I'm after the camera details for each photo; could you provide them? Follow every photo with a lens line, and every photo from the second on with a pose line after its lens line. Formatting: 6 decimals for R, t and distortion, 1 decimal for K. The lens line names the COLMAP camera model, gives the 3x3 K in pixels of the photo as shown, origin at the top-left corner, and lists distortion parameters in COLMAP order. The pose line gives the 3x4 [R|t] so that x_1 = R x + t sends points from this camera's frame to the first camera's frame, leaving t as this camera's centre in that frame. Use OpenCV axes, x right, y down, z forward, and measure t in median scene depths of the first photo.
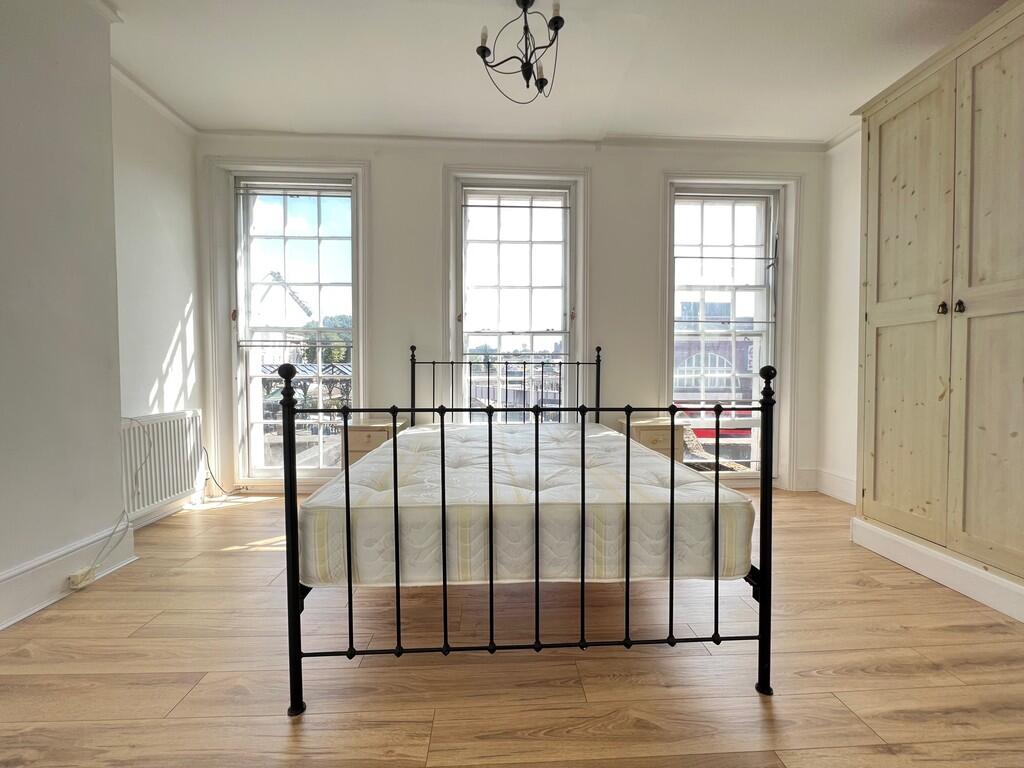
lens RADIAL K [[412.1, 0, 512.3], [0, 412.1, 380.6], [0, 0, 1]] dist [0.001272, 0.001173]
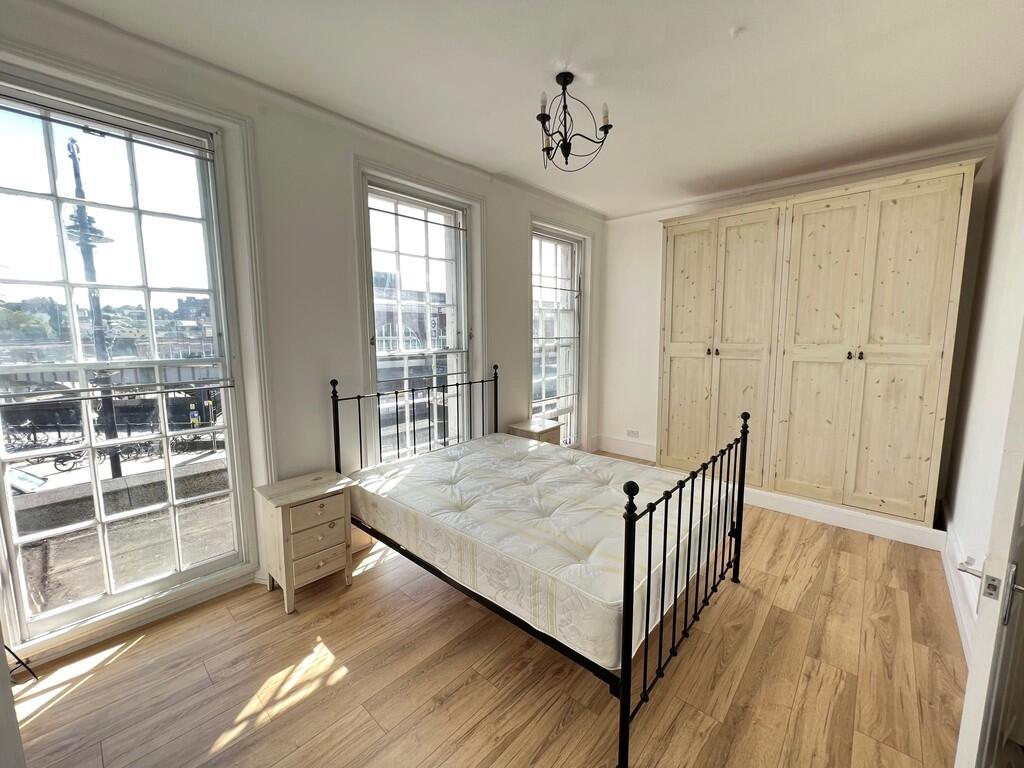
lens RADIAL K [[412.1, 0, 511.3], [0, 412.1, 381.0], [0, 0, 1]] dist [0.001272, 0.001173]
pose [[0.708409, -0.090395, 0.699990, -0.621856], [0.024711, 0.994333, 0.103398, -0.174944], [-0.705370, -0.055950, 0.706628, 0.202946]]
